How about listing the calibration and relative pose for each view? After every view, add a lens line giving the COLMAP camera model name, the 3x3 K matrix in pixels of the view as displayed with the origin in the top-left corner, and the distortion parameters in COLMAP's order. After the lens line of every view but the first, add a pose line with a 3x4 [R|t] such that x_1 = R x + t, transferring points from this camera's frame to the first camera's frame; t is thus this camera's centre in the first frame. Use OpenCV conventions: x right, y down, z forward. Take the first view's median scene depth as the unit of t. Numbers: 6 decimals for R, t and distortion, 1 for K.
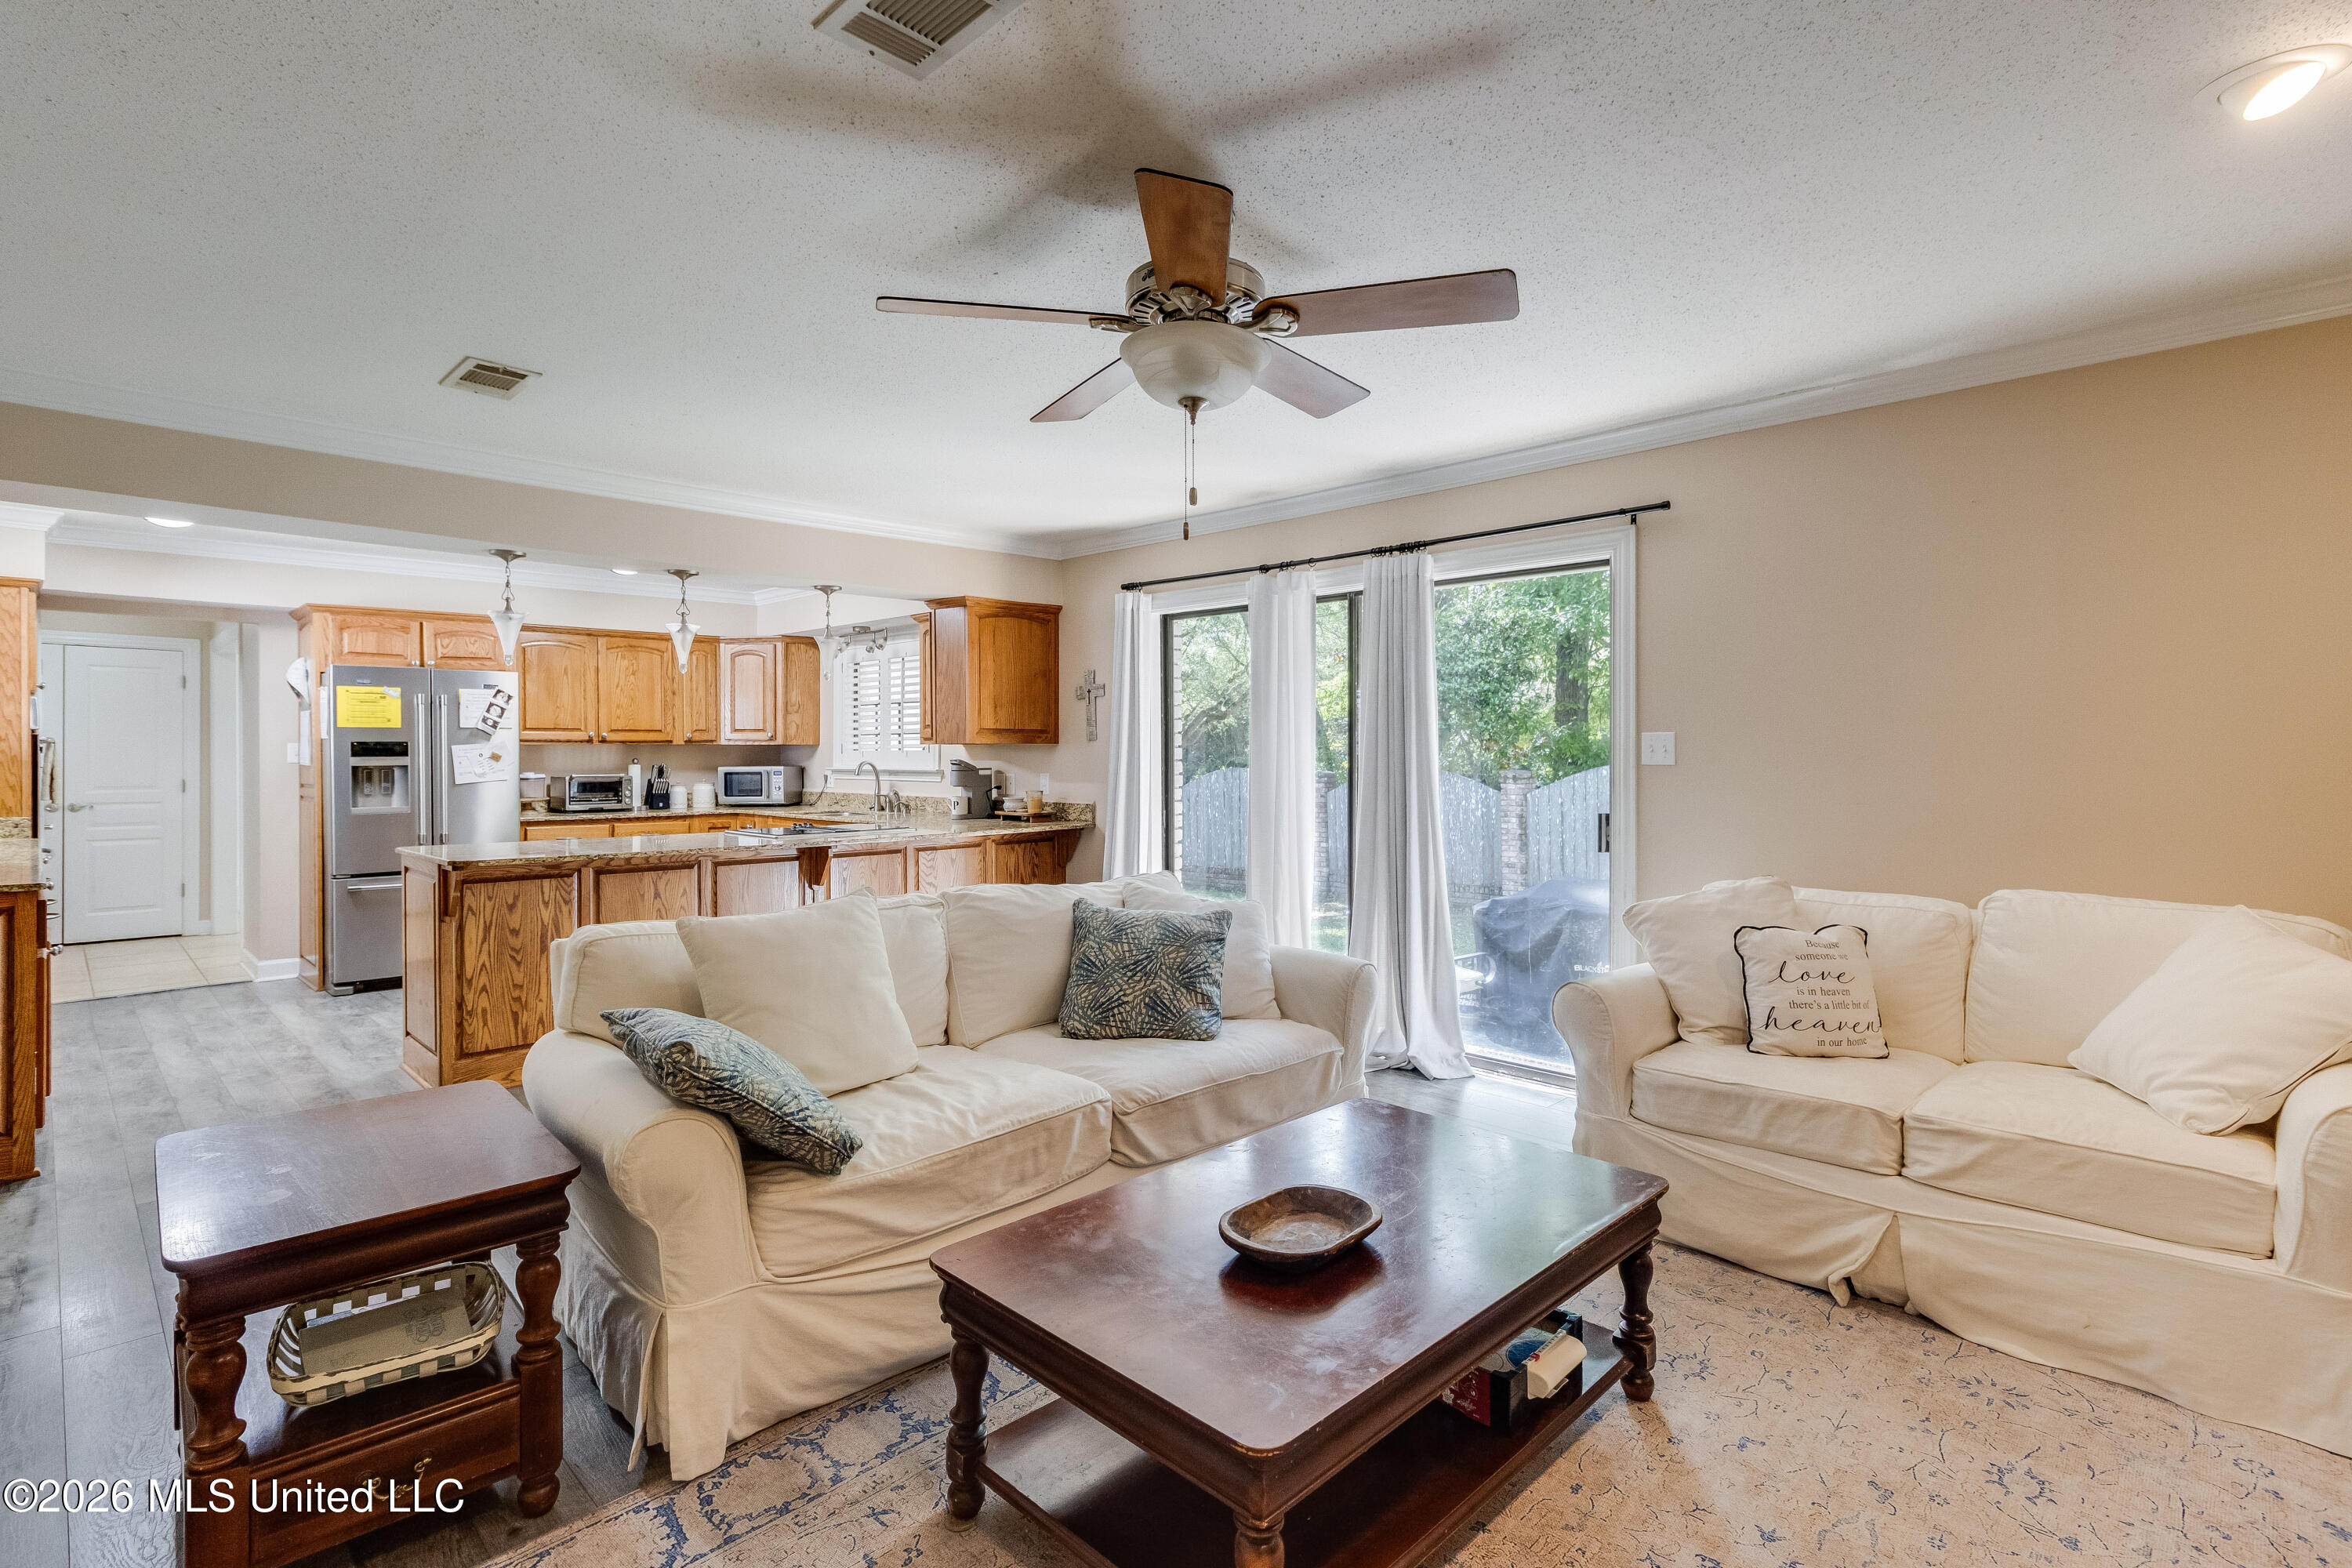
lens RADIAL K [[1099.8, 0, 1181.9], [0, 1099.8, 767.8], [0, 0, 1]] dist [0.002960, 0.001667]
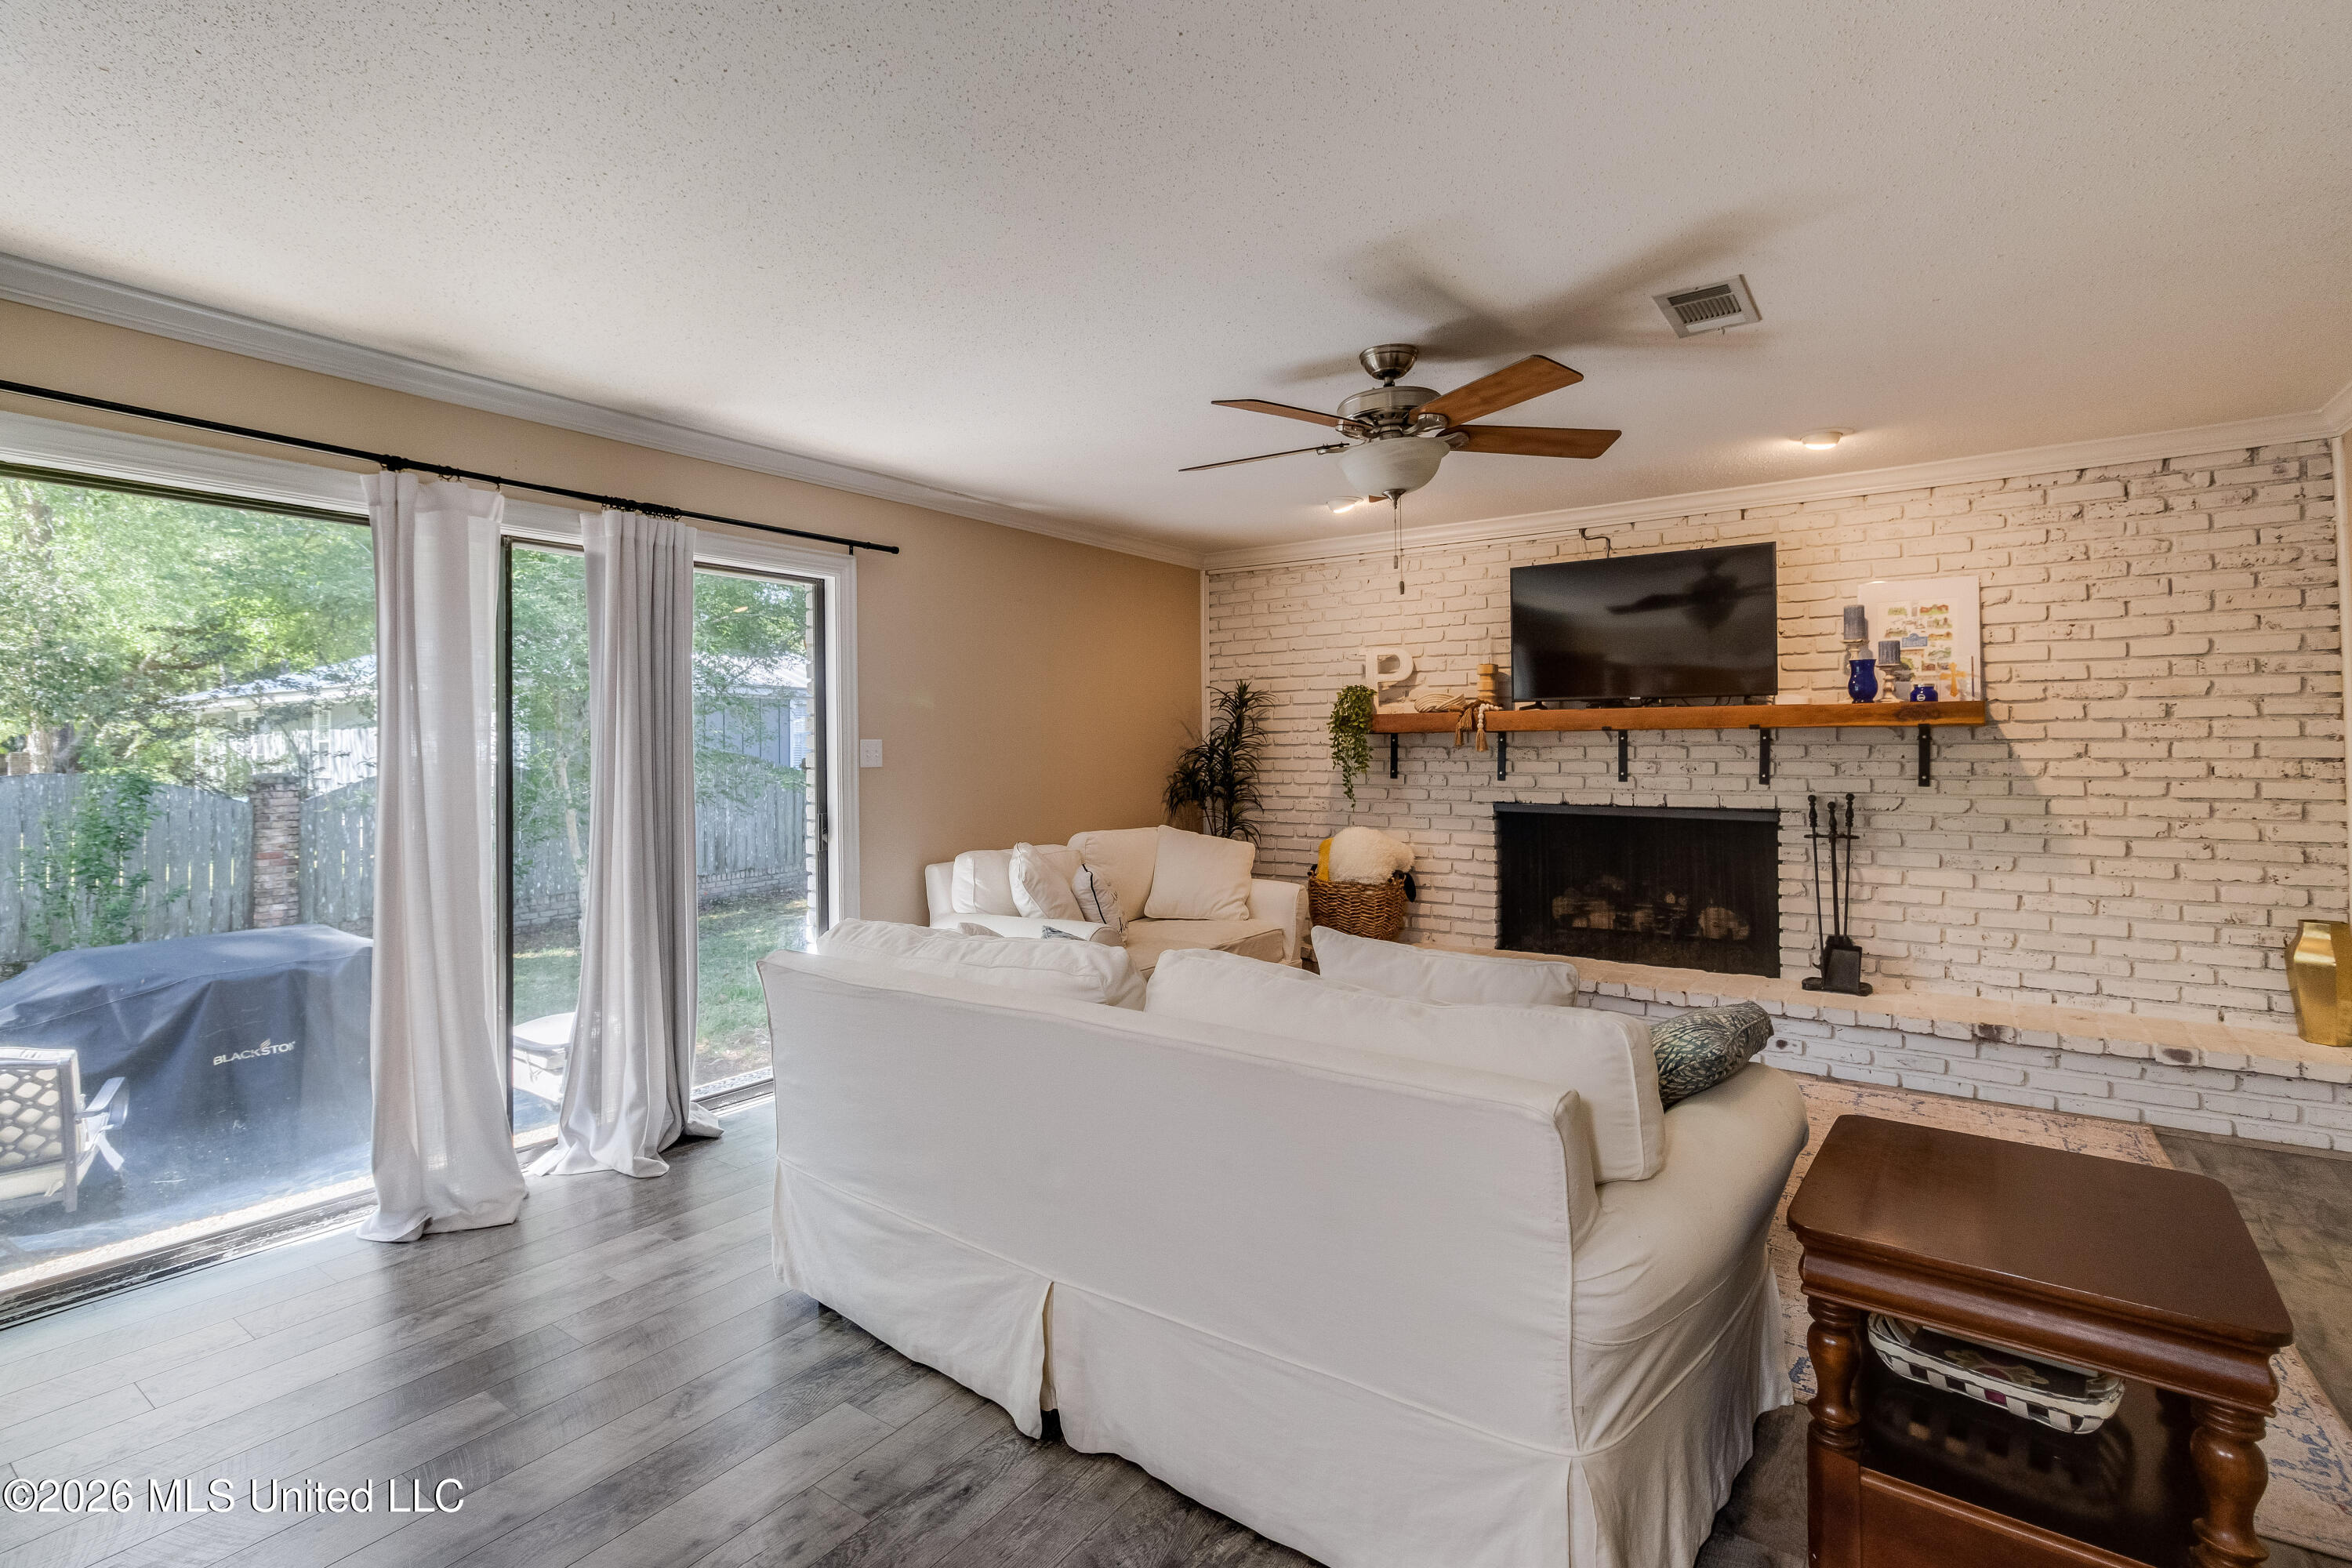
lens RADIAL K [[1099.8, 0, 1146.1], [0, 1099.8, 740.5], [0, 0, 1]] dist [0.002960, 0.001667]
pose [[-0.141435, 0.002426, 0.989945, -0.649057], [0.017098, 0.999854, -0.000007, -0.021854], [-0.989800, 0.016925, -0.141456, 0.746484]]
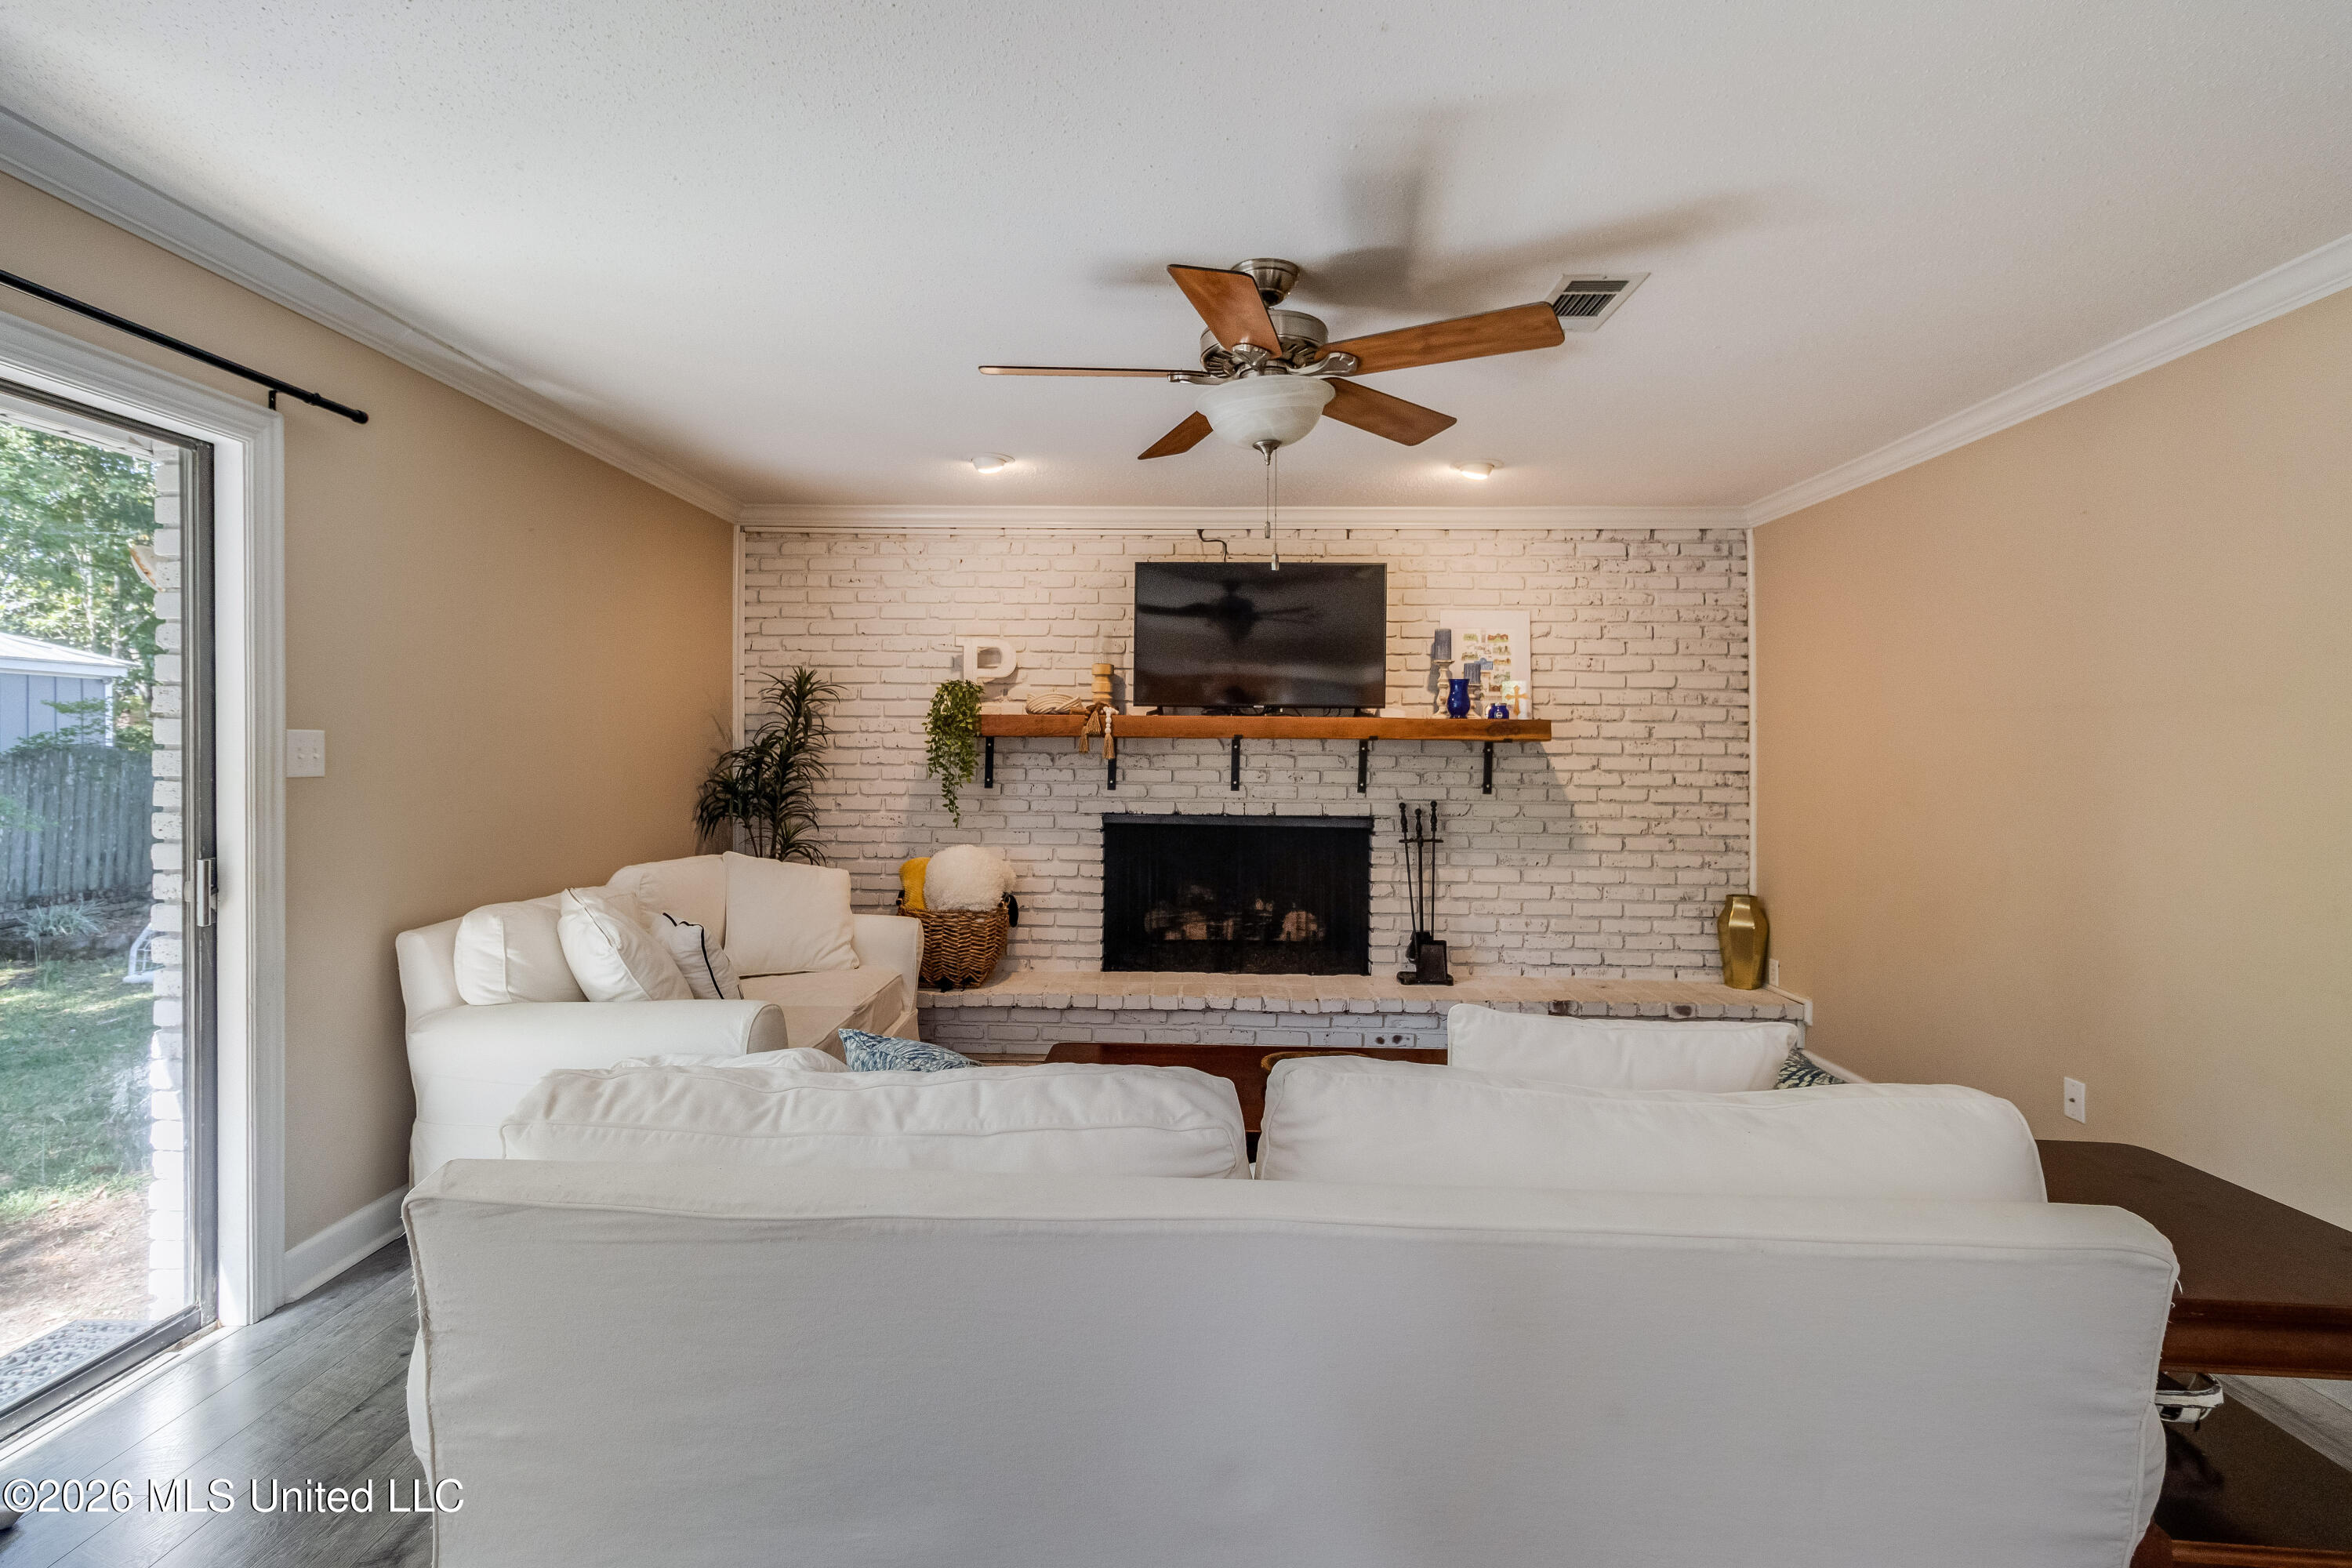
lens RADIAL K [[1099.8, 0, 1161.1], [0, 1099.8, 749.4], [0, 0, 1]] dist [0.002960, 0.001667]
pose [[-0.672414, -0.009647, 0.740113, -0.373861], [-0.003242, 0.999944, 0.010088, -0.024026], [-0.740168, 0.004384, -0.672407, 0.909007]]
